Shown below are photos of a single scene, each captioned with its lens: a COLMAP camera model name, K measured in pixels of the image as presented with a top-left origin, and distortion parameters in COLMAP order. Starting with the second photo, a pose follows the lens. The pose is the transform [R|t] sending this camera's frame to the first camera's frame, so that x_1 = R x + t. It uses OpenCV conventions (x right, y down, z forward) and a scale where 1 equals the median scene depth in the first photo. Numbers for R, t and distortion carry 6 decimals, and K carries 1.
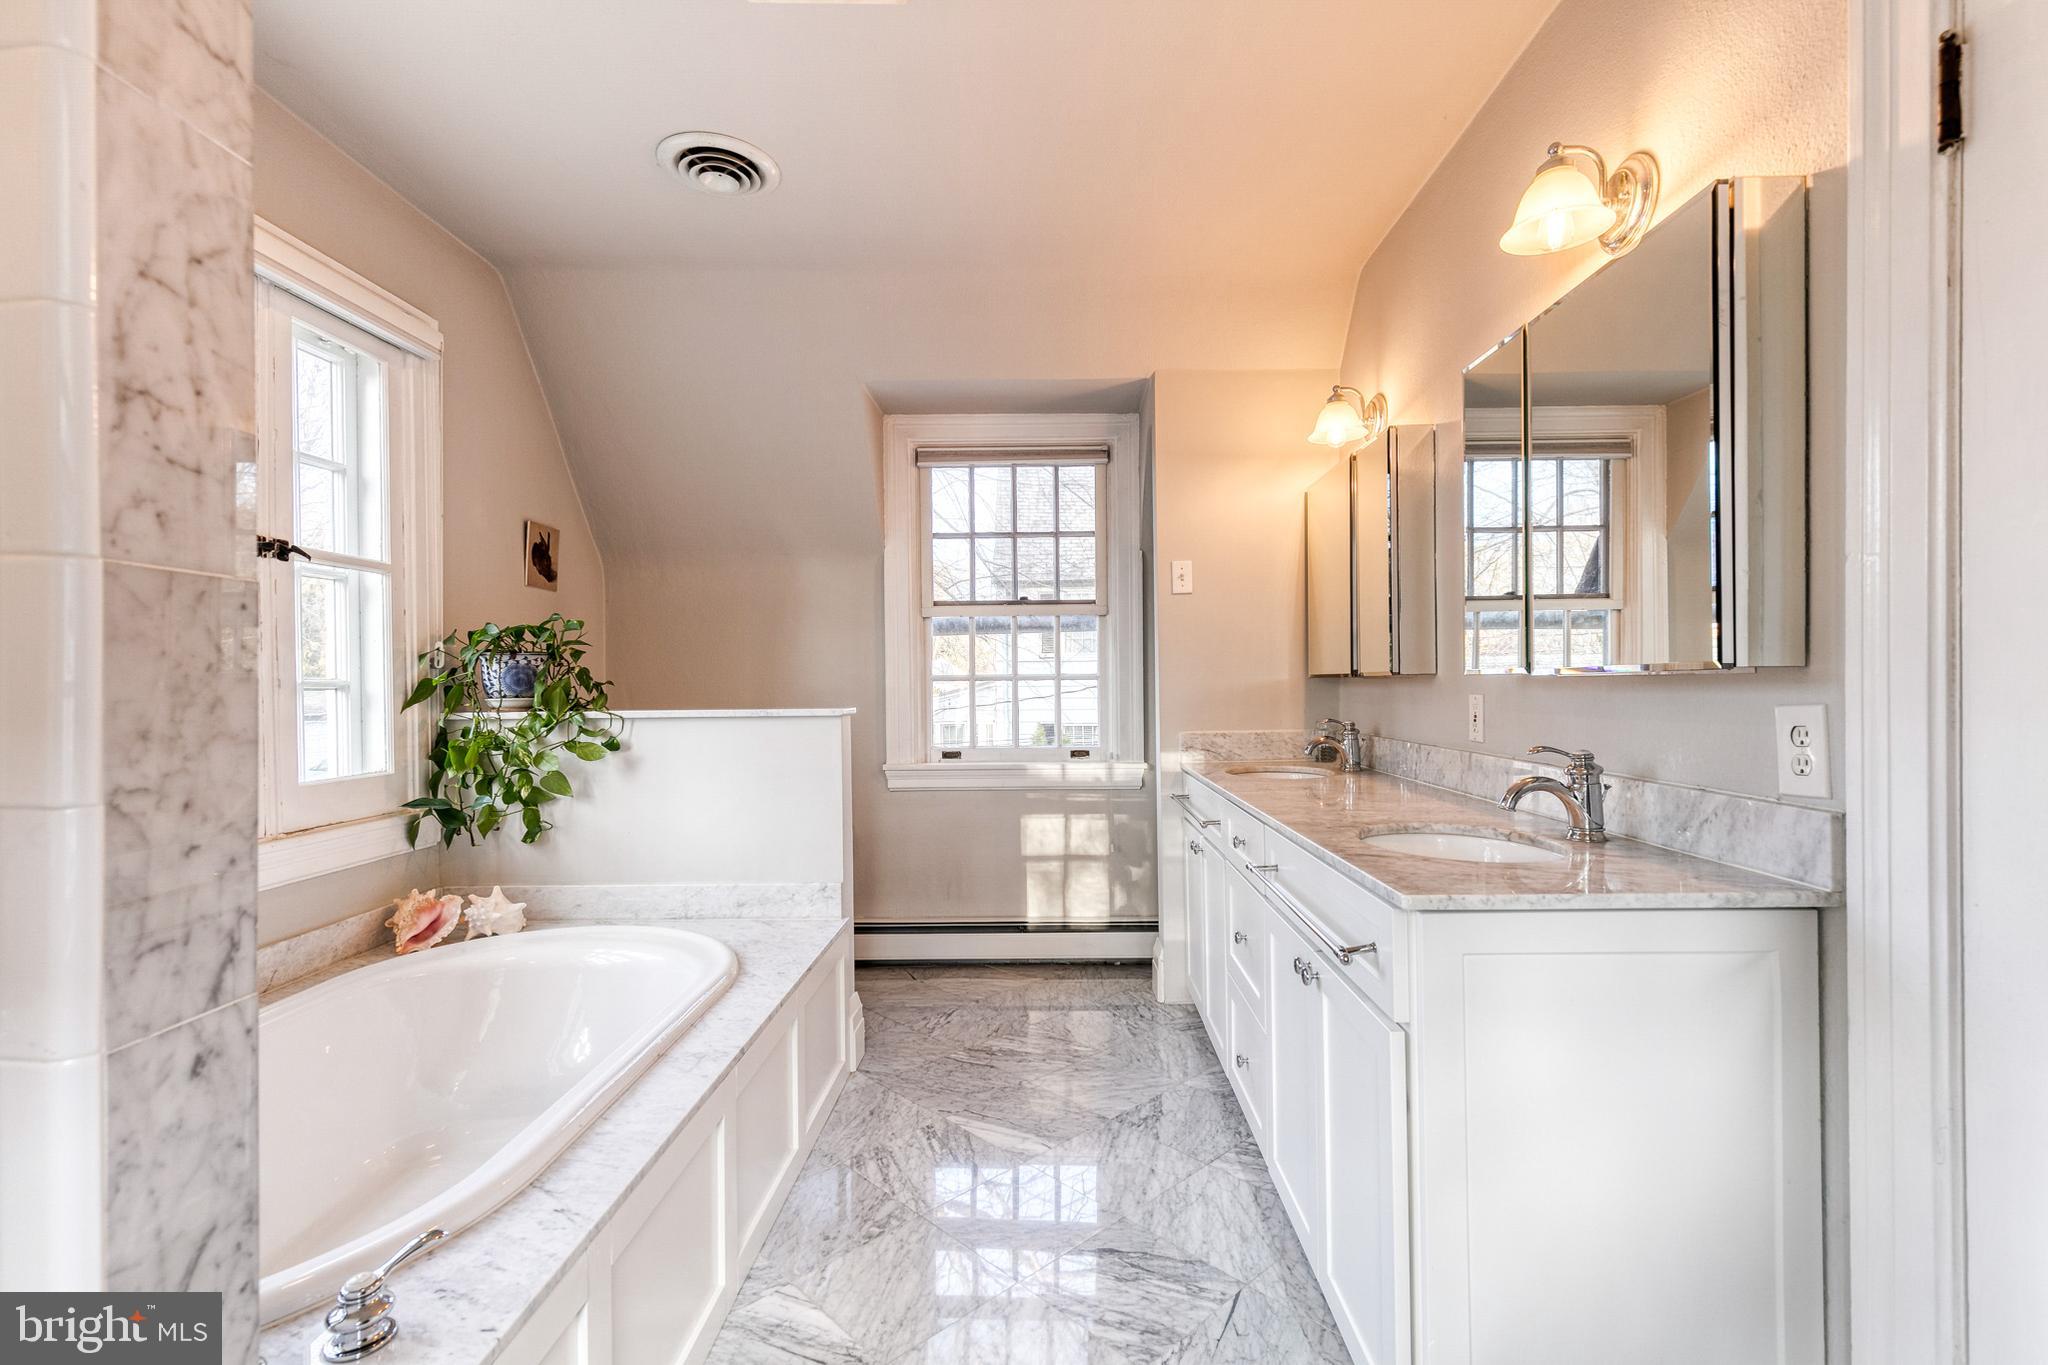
lens RADIAL K [[921.3, 0, 1019.3], [0, 921.3, 681.3], [0, 0, 1]] dist [0.008868, -0.000646]
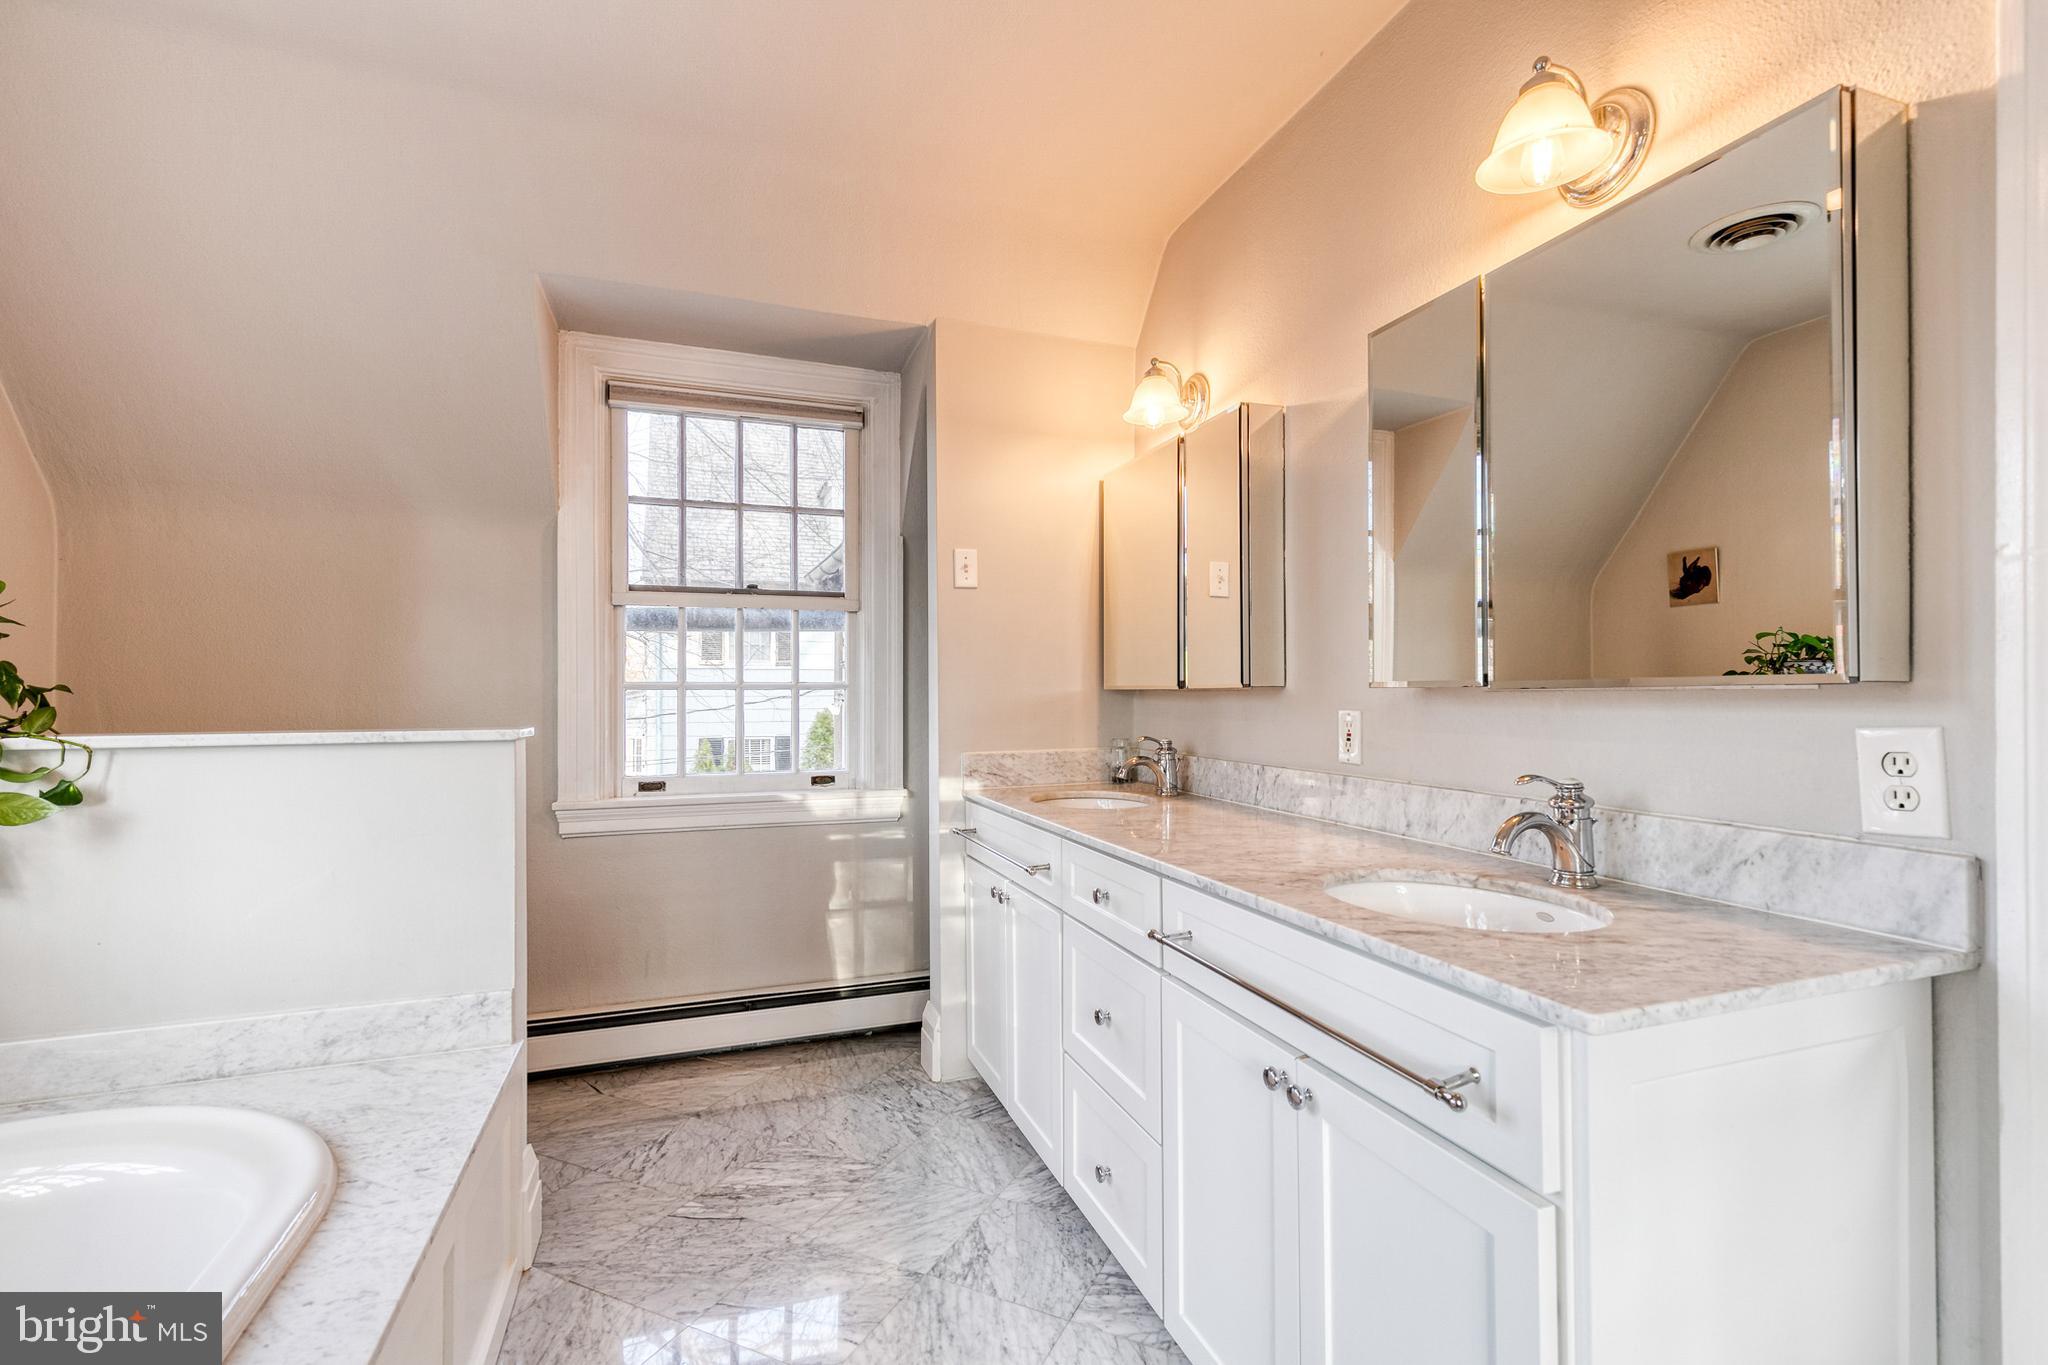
lens RADIAL K [[921.3, 0, 1020.1], [0, 921.3, 682.4], [0, 0, 1]] dist [0.008868, -0.000646]
pose [[0.929392, 0.011058, 0.368928, -0.098637], [-0.007355, 0.999907, -0.011444, 0.000122], [-0.369020, 0.007923, 0.929388, 0.233606]]
